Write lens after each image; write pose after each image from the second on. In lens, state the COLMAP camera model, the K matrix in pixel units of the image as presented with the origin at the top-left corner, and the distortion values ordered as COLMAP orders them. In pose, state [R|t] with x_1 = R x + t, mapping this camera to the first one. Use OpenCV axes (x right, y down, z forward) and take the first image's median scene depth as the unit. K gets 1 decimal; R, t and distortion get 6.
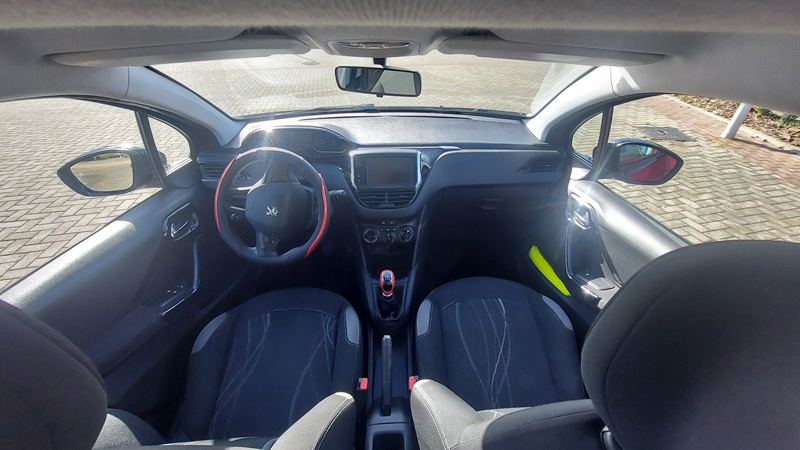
lens RADIAL K [[314.7, 0, 411.4], [0, 314.7, 220.2], [0, 0, 1]] dist [-0.002665, -0.003422]
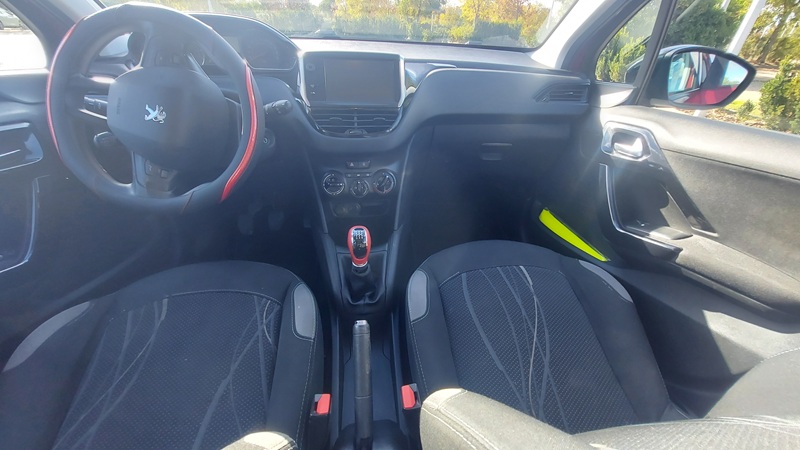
lens RADIAL K [[317.6, 0, 410.7], [0, 317.6, 225.1], [0, 0, 1]] dist [-0.008994, -0.000725]
pose [[0.995051, -0.022588, 0.096764, -0.033764], [0.023339, 0.999706, -0.006643, 0.165217], [-0.096586, 0.008869, 0.995285, 0.334348]]
